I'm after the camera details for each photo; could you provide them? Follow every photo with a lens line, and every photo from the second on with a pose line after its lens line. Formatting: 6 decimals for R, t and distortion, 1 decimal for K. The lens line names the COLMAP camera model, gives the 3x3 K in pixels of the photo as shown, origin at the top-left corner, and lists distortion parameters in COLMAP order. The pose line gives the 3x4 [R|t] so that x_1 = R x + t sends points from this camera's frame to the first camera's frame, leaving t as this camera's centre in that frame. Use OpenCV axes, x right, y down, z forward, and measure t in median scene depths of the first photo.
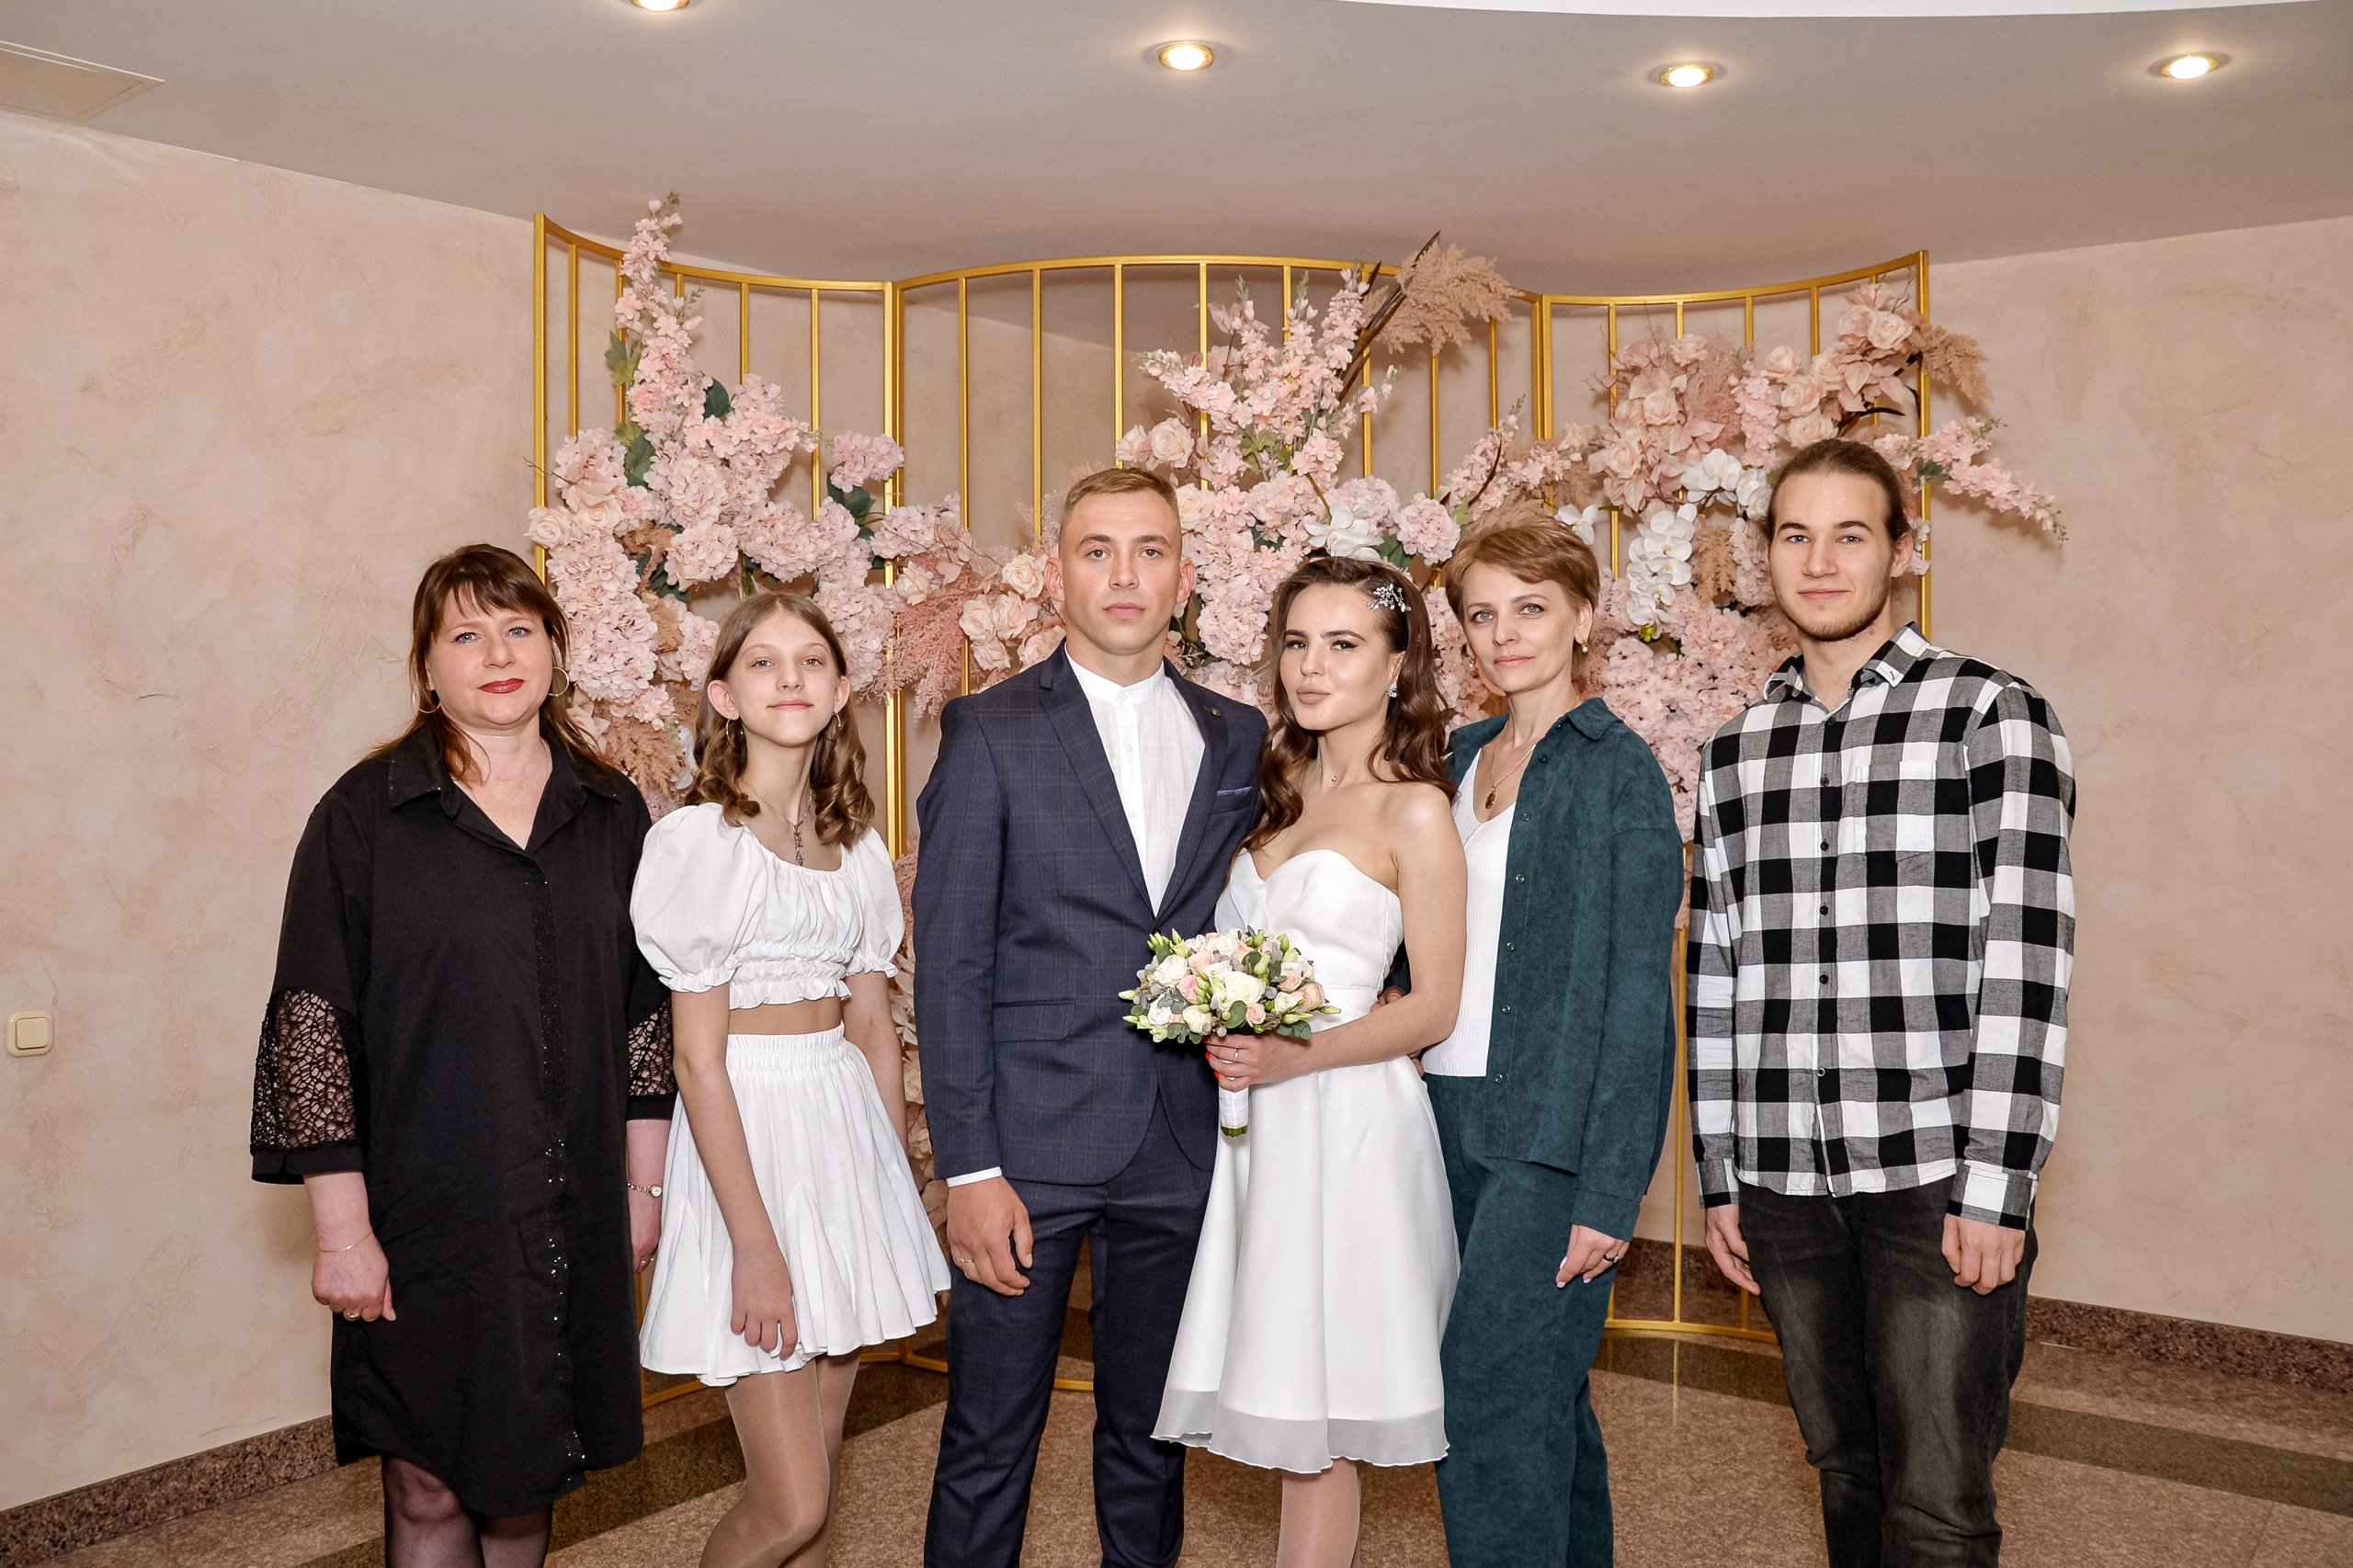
lens RADIAL K [[2695.6, 0, 1175.2], [0, 2695.6, 751.9], [0, 0, 1]] dist [-0.156252, 0.287909]
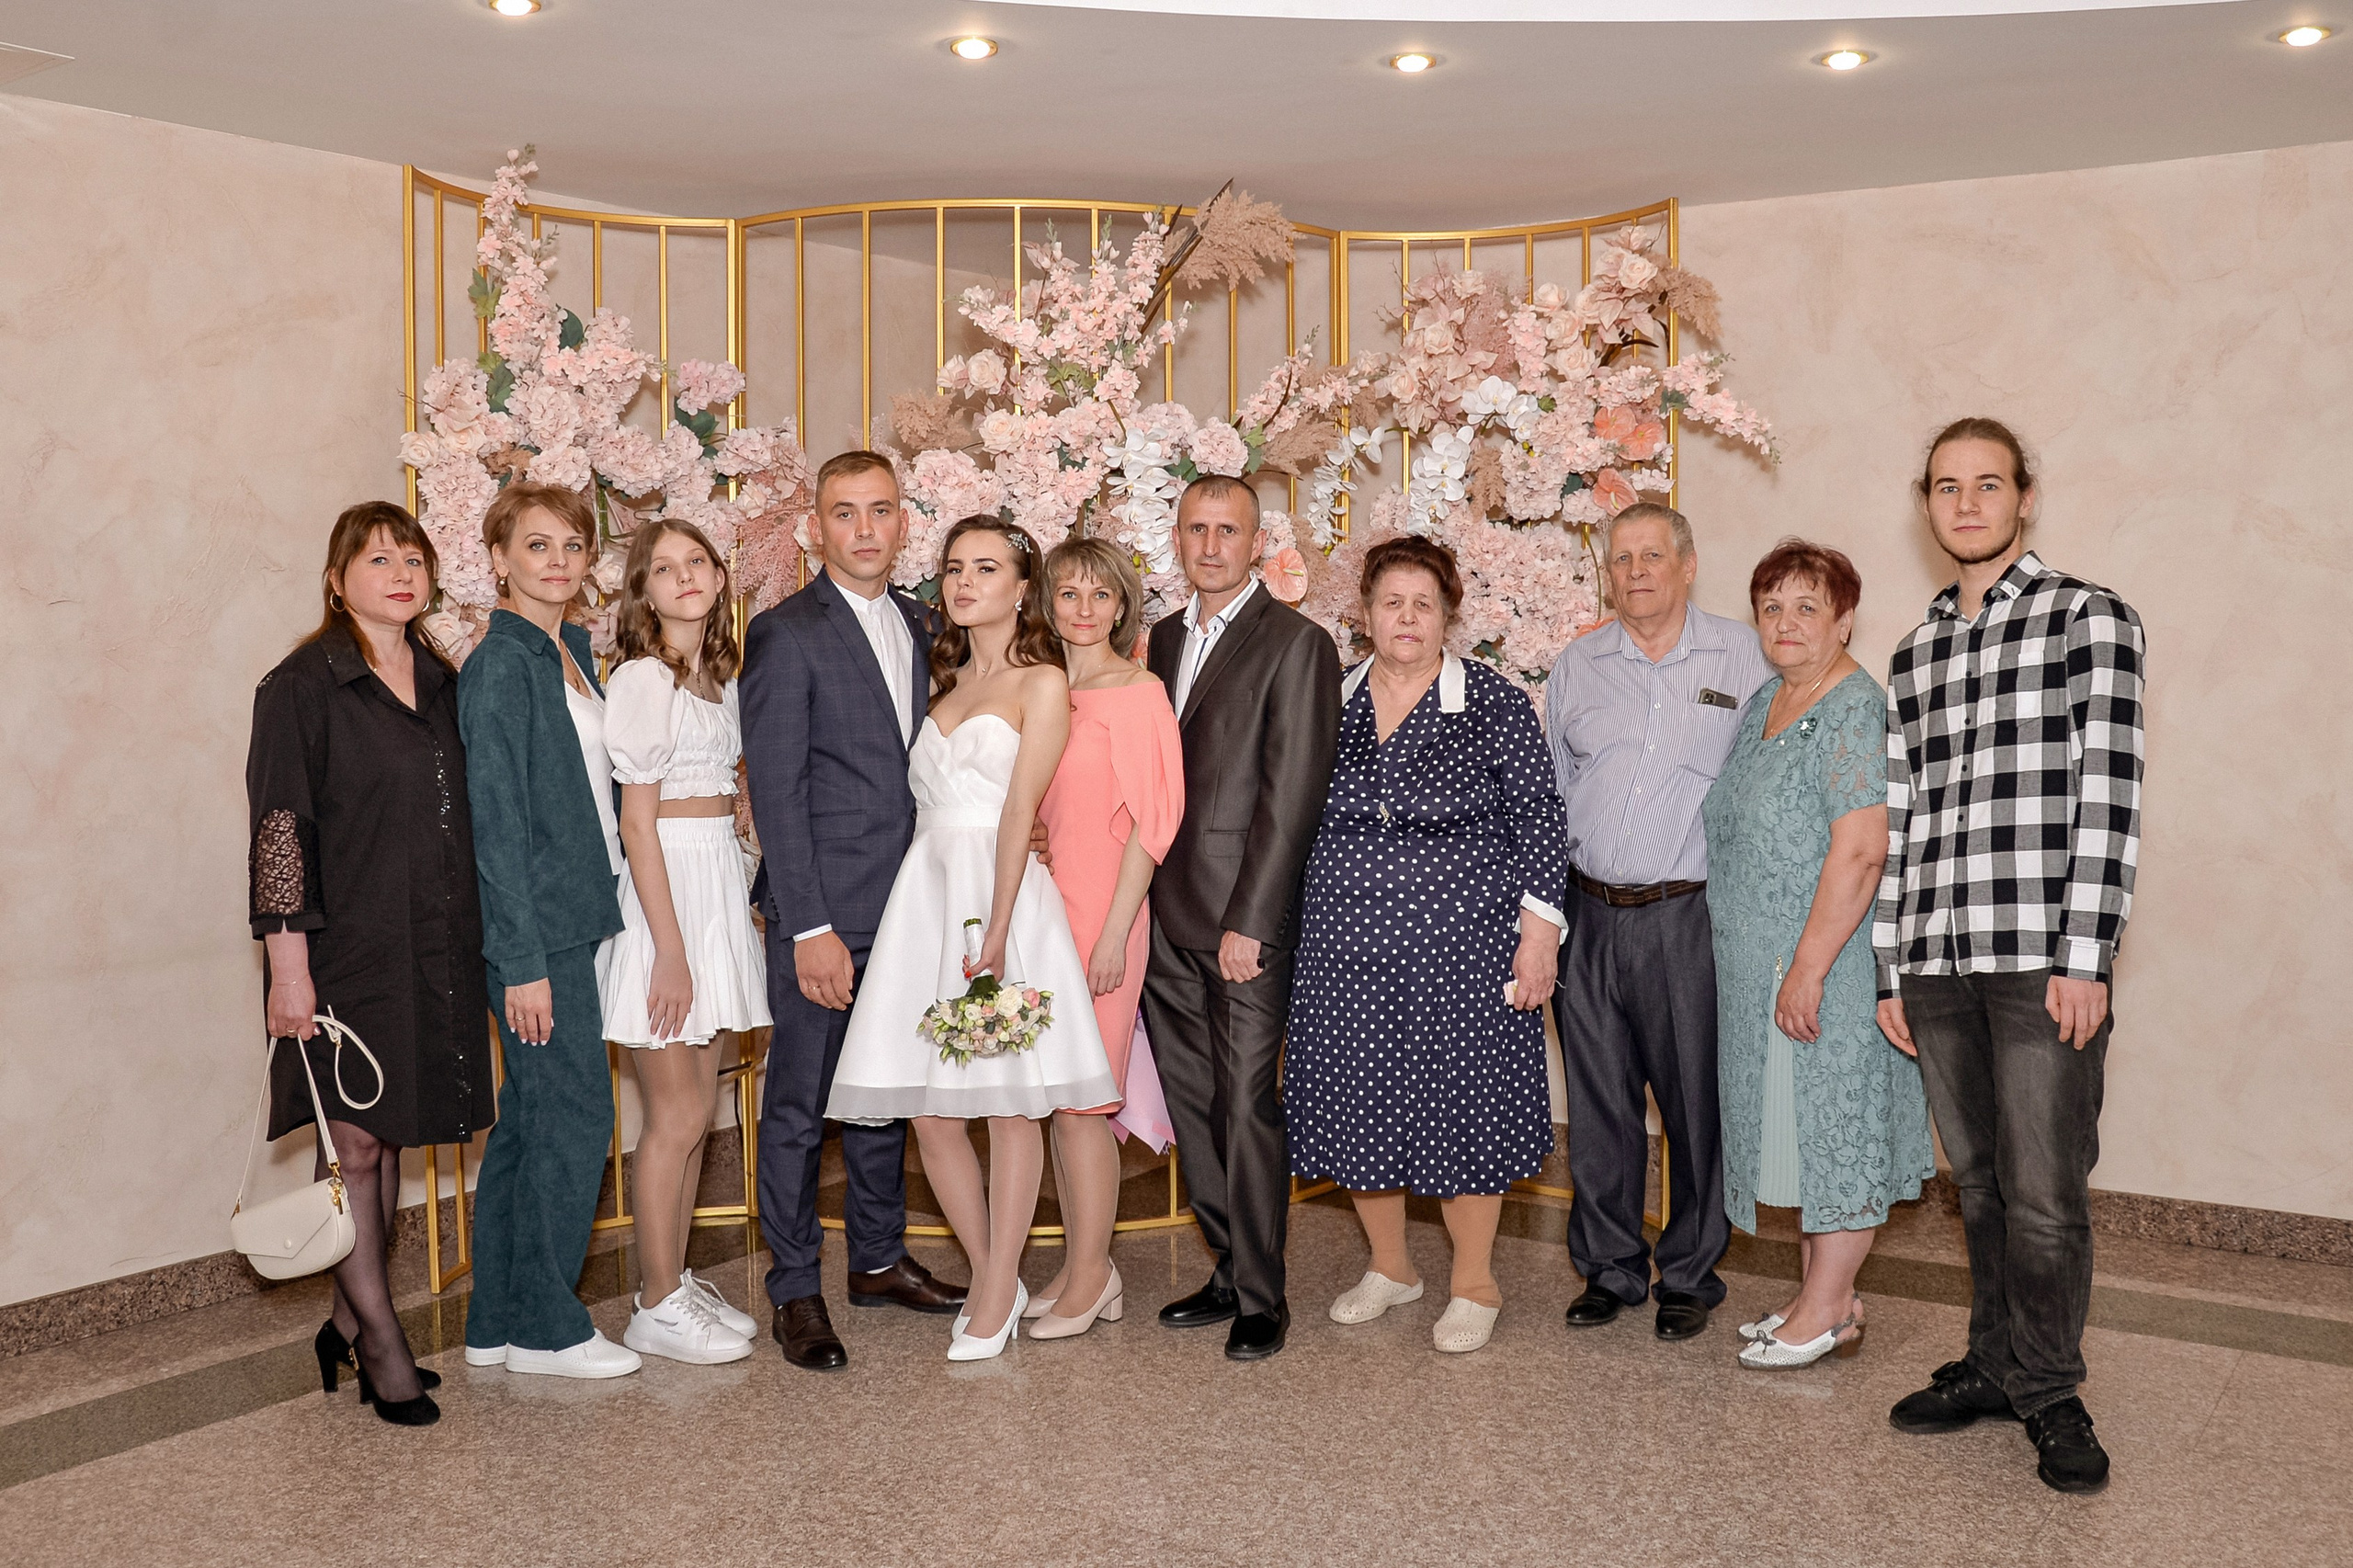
lens RADIAL K [[2695.6, 0, 1175.2], [0, 2695.6, 751.9], [0, 0, 1]] dist [-0.156252, 0.287909]
pose [[0.998810, -0.001883, 0.048741, 0.021477], [0.000206, 0.999409, 0.034388, 0.002909], [-0.048777, -0.034337, 0.998219, -0.104987]]
